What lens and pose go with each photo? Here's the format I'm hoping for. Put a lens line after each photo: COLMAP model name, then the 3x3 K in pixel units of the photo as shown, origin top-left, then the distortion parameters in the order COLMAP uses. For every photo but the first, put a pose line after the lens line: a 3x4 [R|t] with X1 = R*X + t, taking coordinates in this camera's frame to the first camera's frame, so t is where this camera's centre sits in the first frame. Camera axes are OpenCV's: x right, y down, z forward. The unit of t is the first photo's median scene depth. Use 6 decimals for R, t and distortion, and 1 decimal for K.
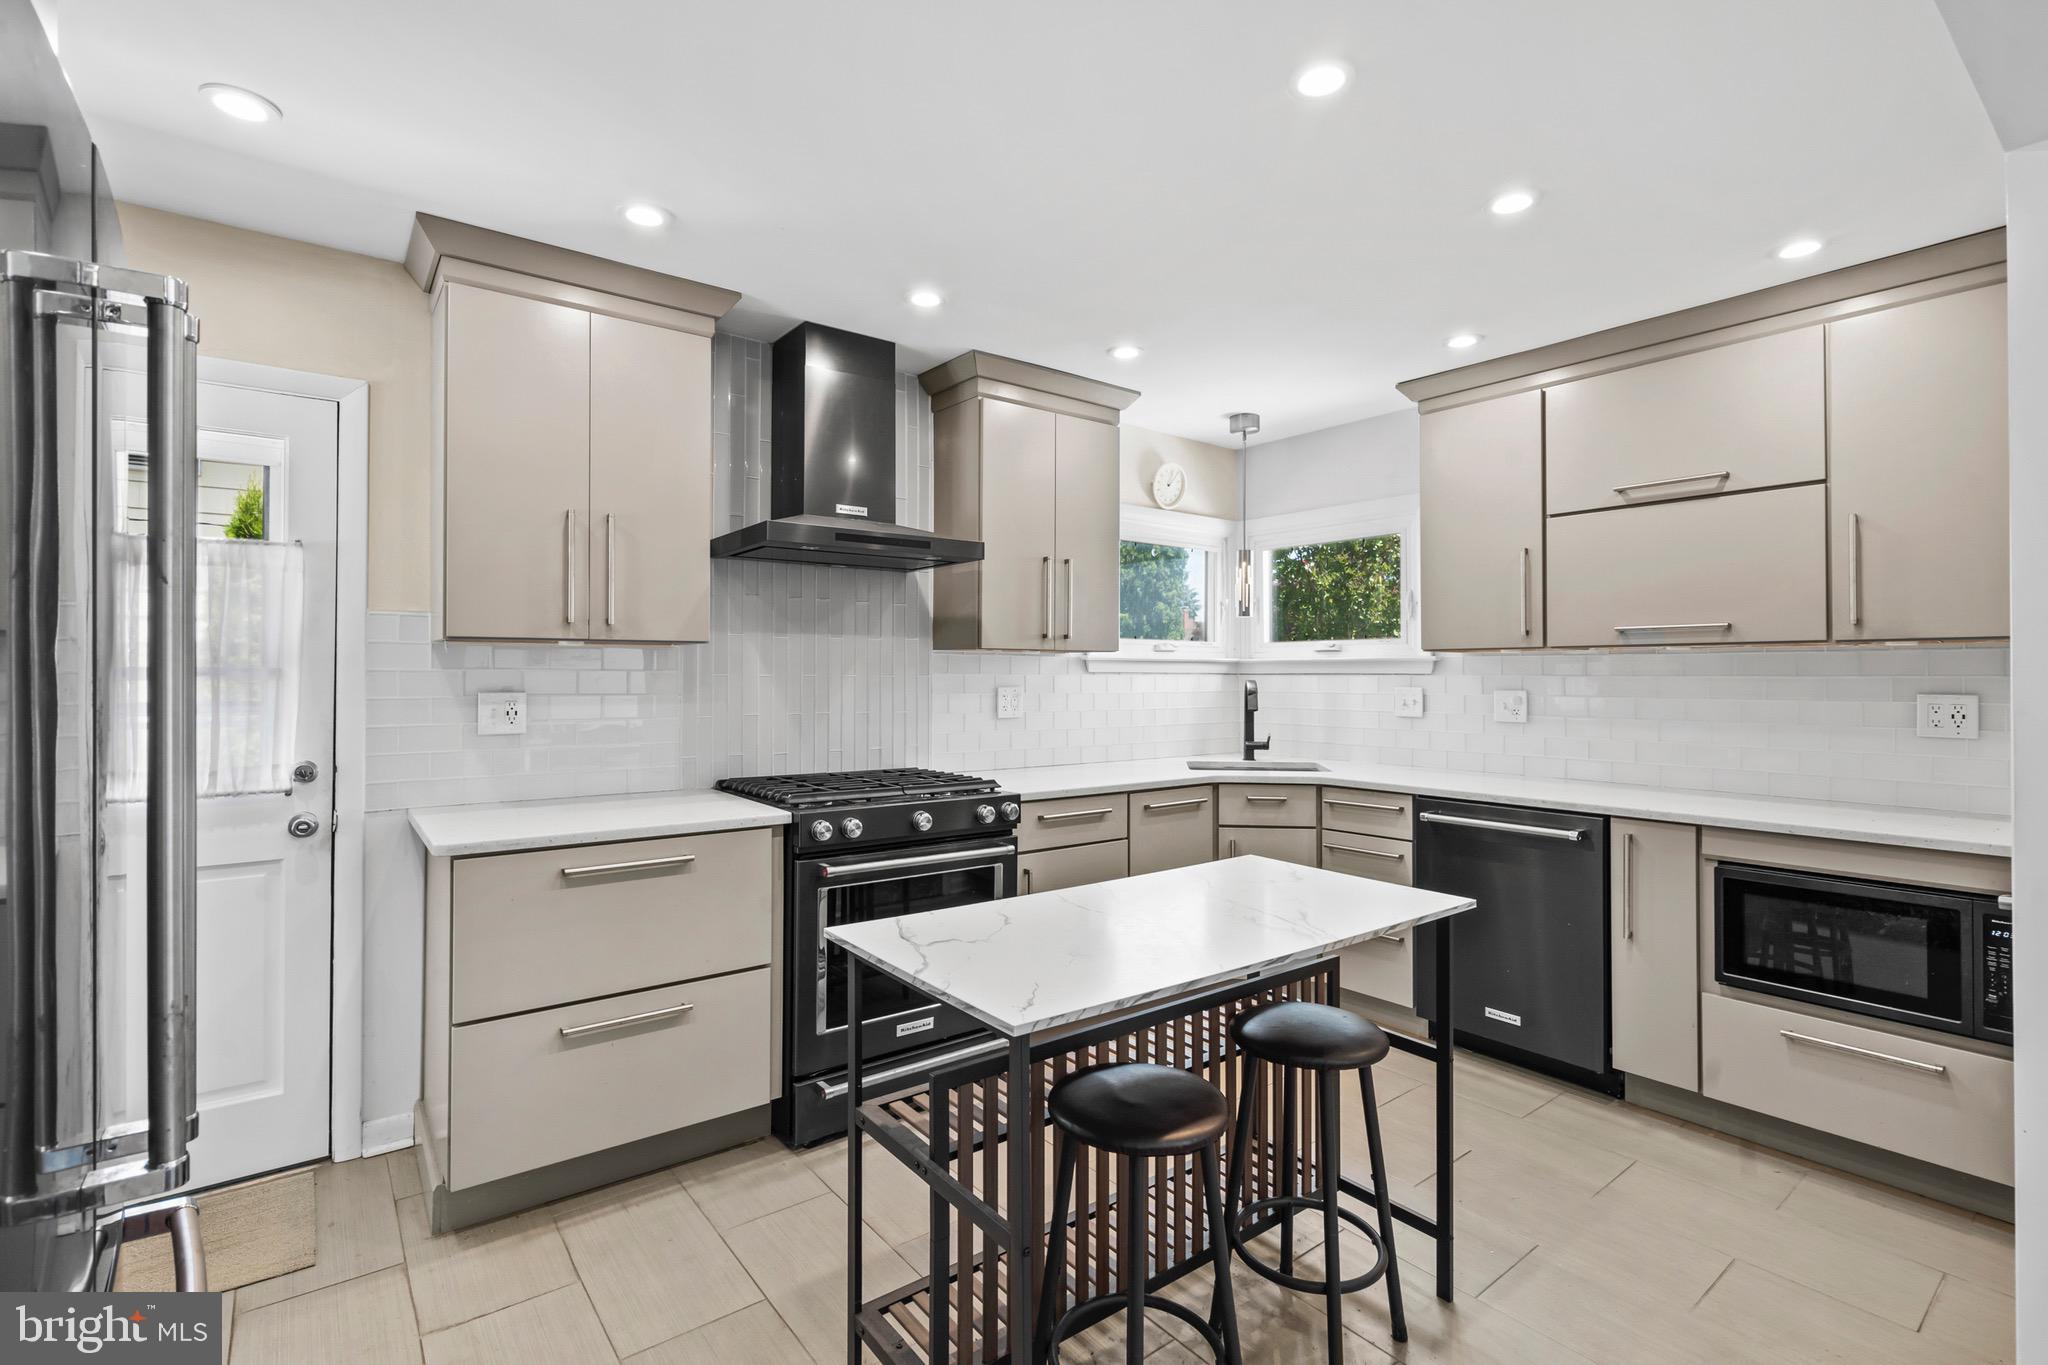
lens RADIAL K [[937.8, 0, 1017.7], [0, 937.8, 675.2], [0, 0, 1]] dist [0.018939, 0.000529]
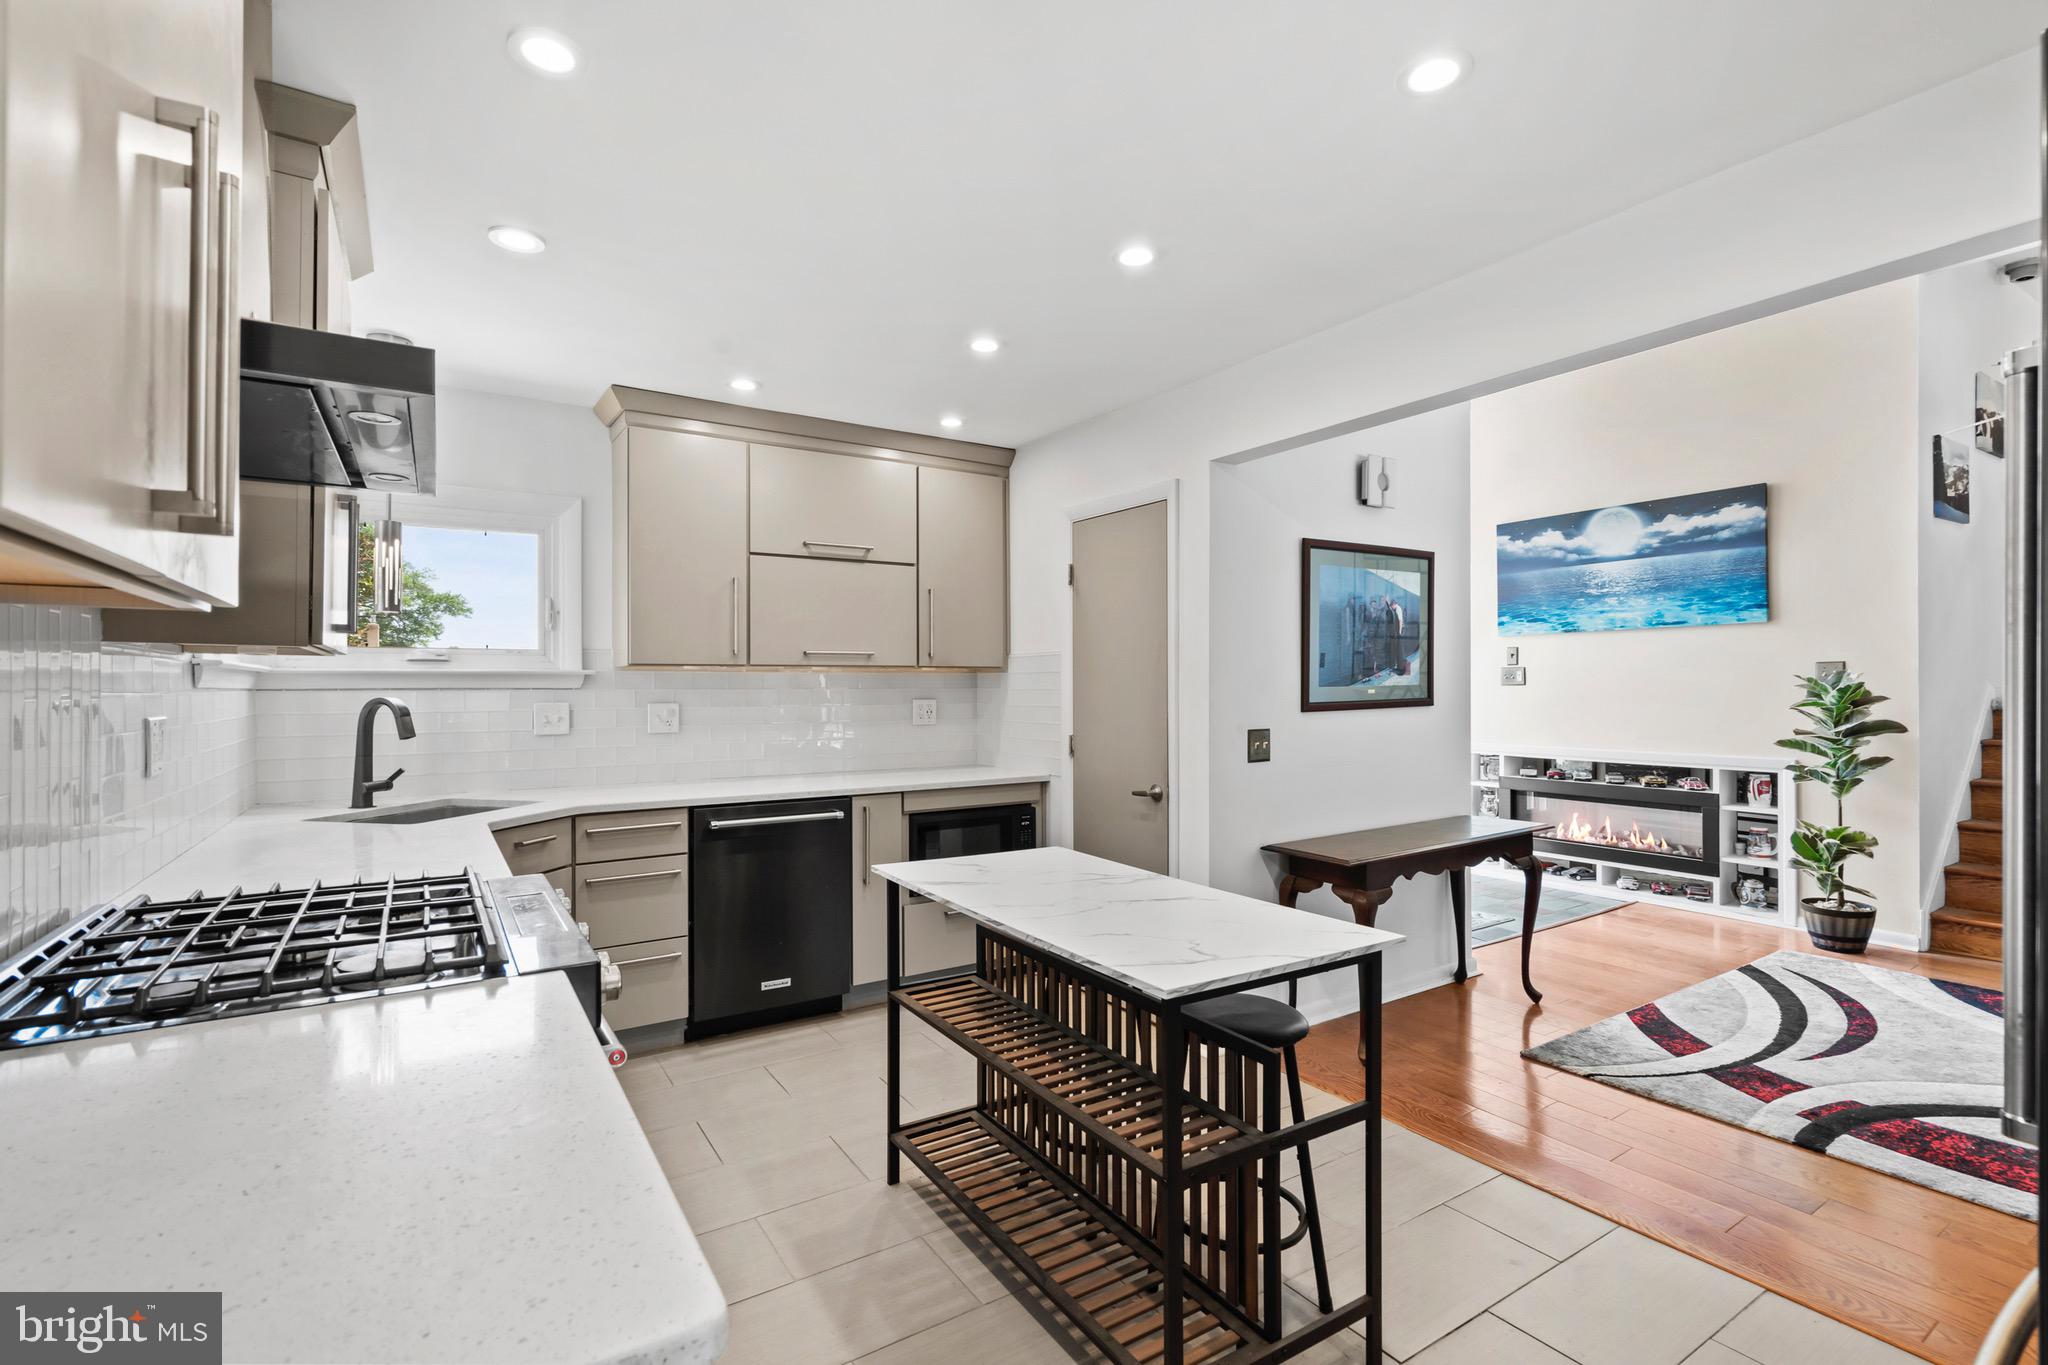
lens RADIAL K [[937.8, 0, 1017.5], [0, 937.8, 684.1], [0, 0, 1]] dist [0.018939, 0.000529]
pose [[0.097660, 0.001788, 0.995218, -0.575374], [0.004038, 0.999989, -0.002193, -0.002029], [-0.995212, 0.004233, 0.097651, 0.565423]]
